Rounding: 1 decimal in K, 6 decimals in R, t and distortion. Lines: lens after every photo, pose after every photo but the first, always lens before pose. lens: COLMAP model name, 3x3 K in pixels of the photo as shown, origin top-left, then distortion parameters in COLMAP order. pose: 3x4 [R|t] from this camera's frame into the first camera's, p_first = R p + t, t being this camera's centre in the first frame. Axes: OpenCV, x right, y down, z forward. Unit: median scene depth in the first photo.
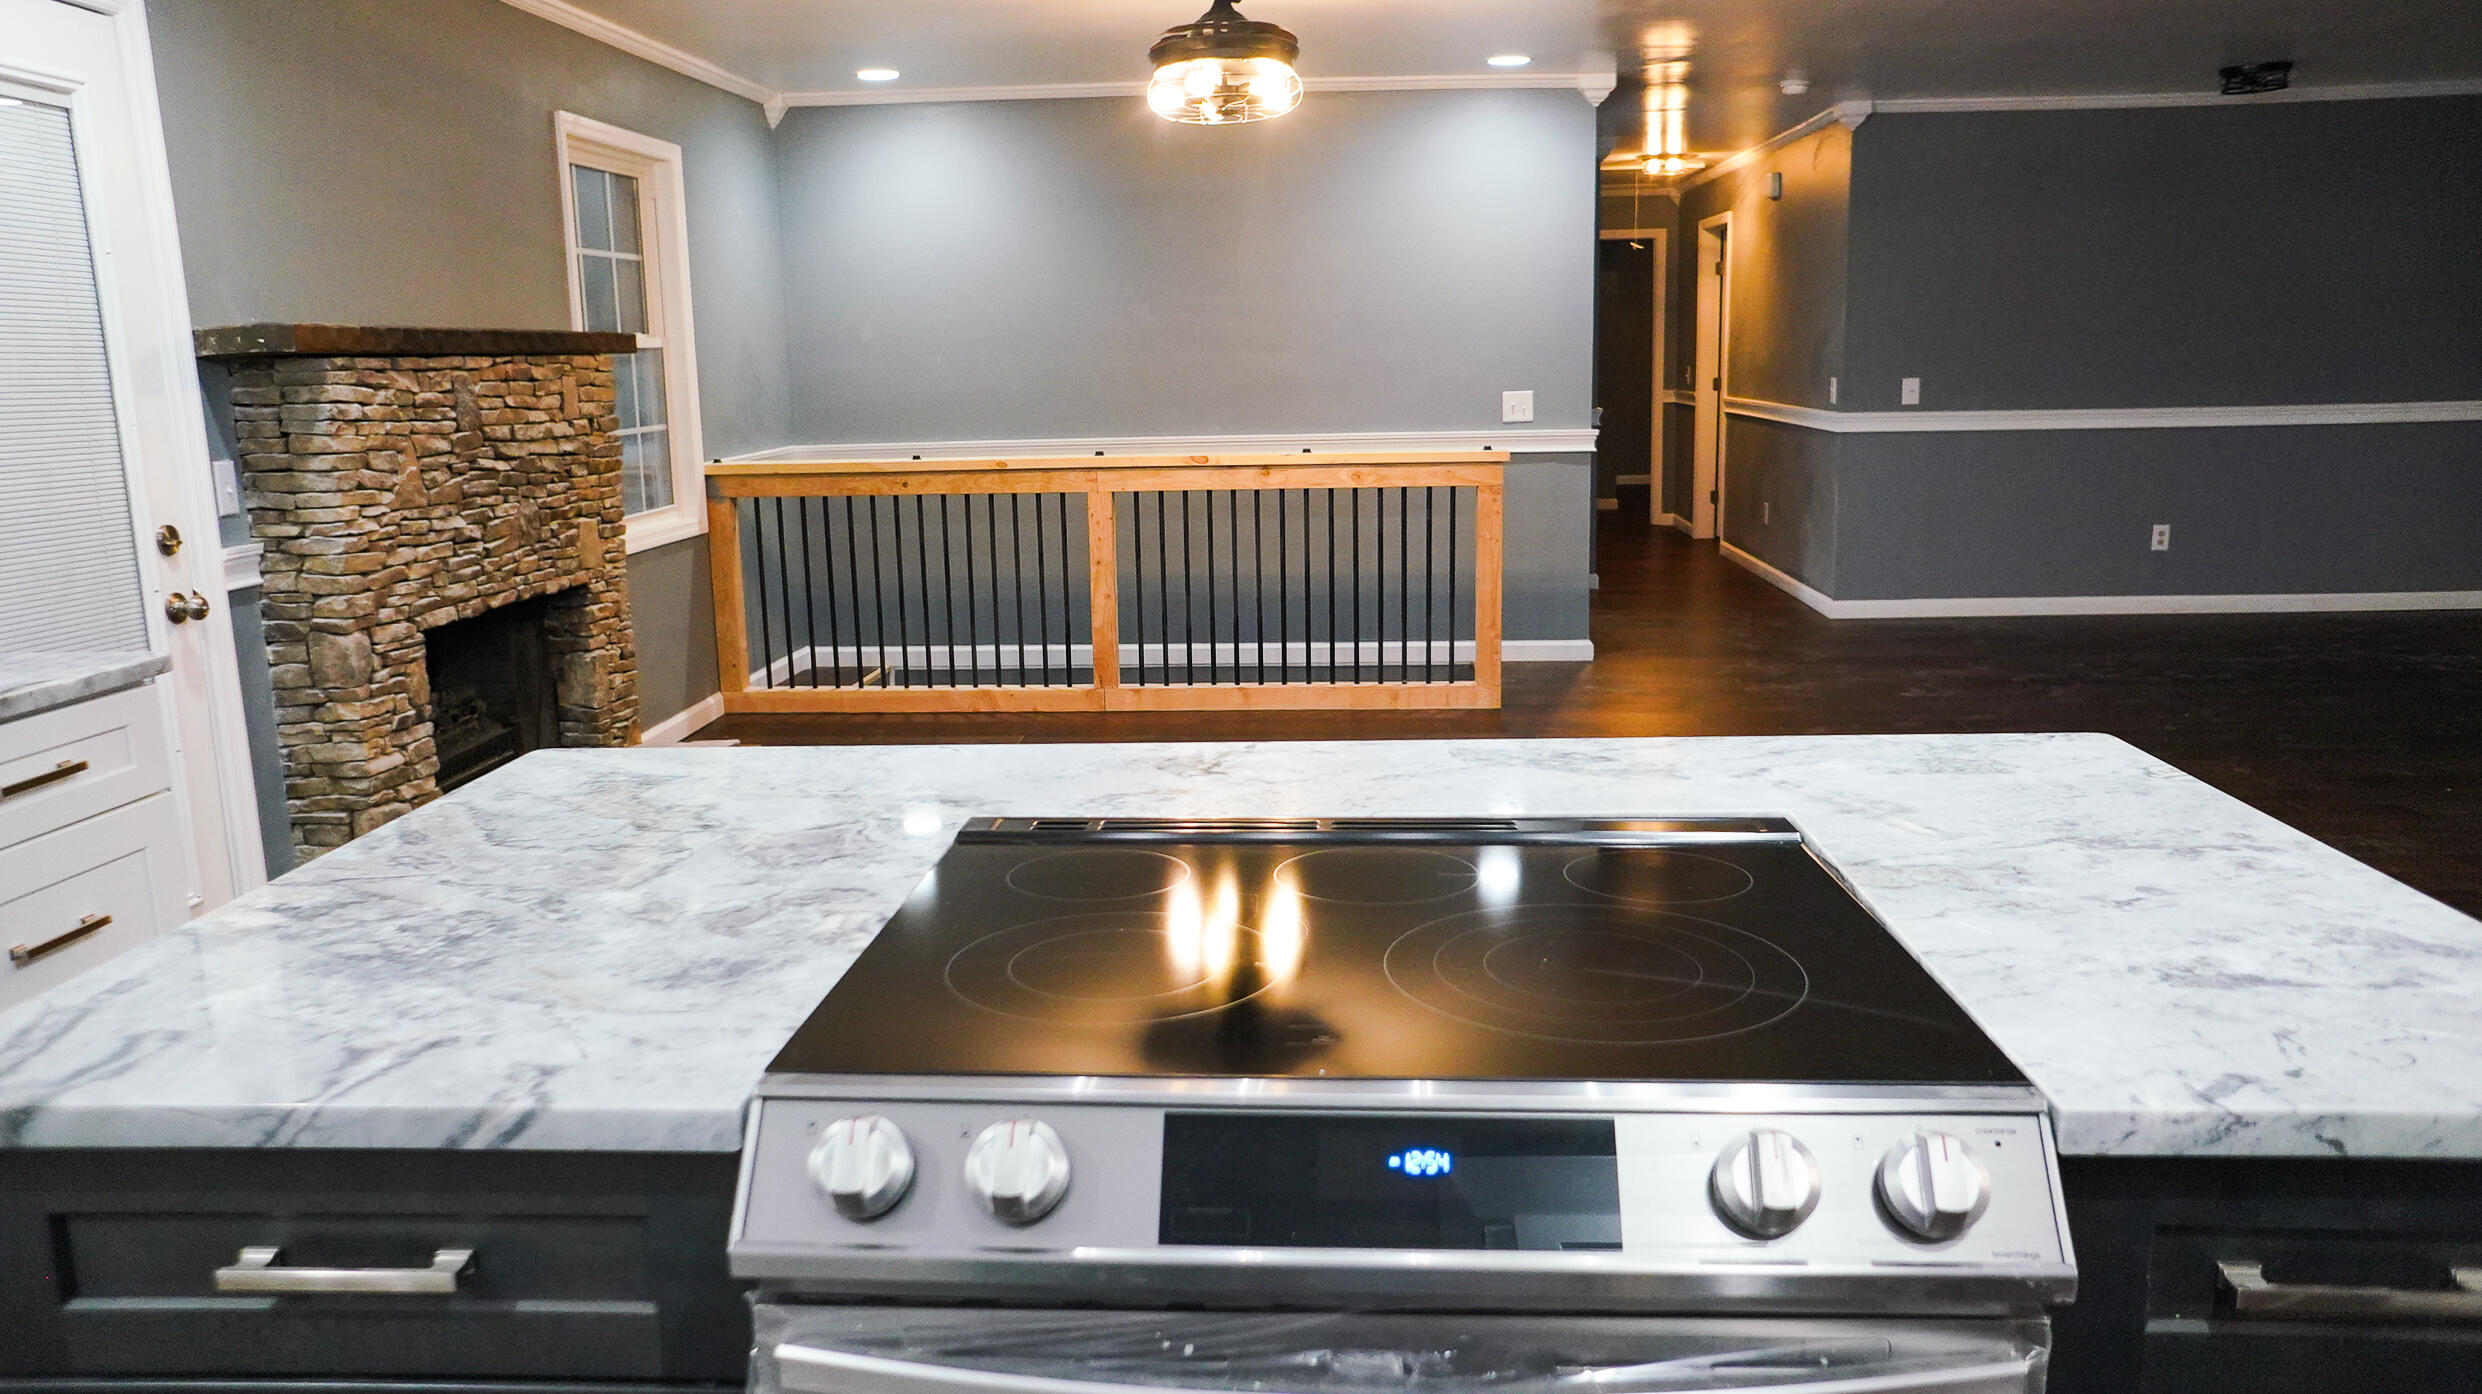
lens RADIAL K [[1749.3, 0, 1234.2], [0, 1749.3, 701.9], [0, 0, 1]] dist [-0.034258, 0.010069]
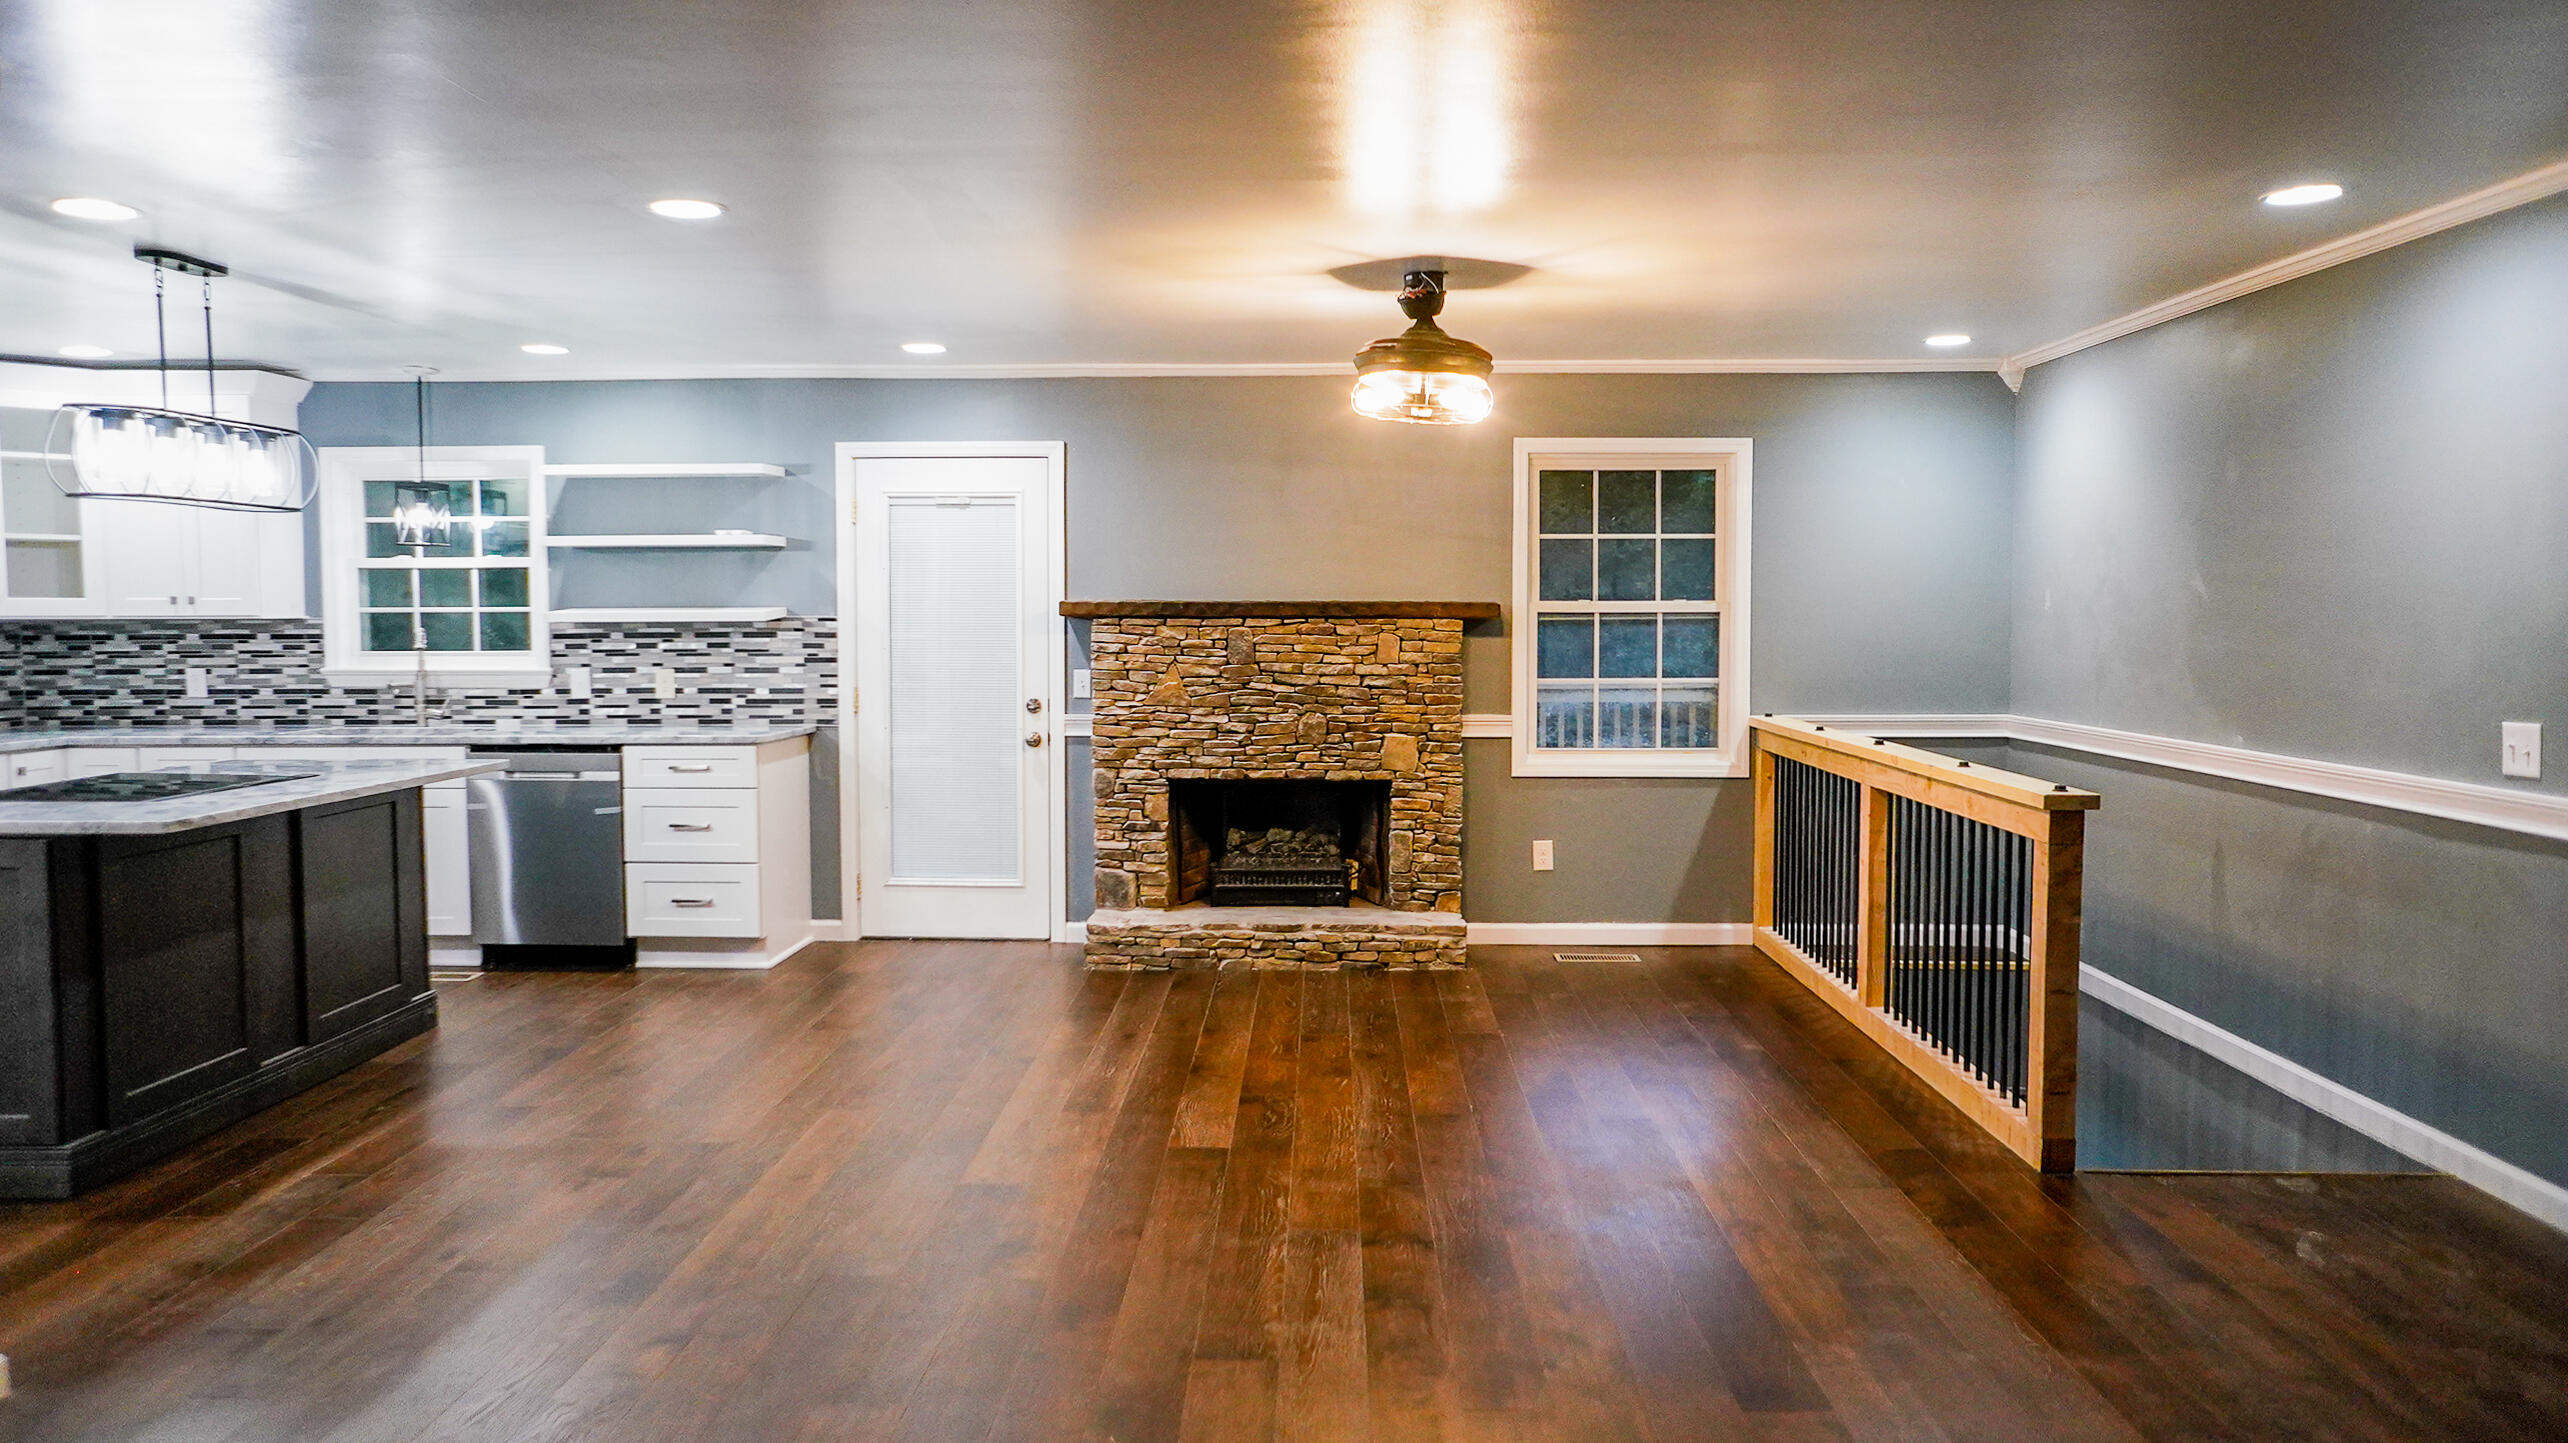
lens RADIAL K [[1810.0, 0, 1272.3], [0, 1810.0, 712.8], [0, 0, 1]] dist [-0.034258, 0.010069]
pose [[0.040209, 0.070523, -0.996699, 1.311511], [-0.197722, 0.978343, 0.061248, -0.236036], [0.979433, 0.194606, 0.053282, 1.014863]]
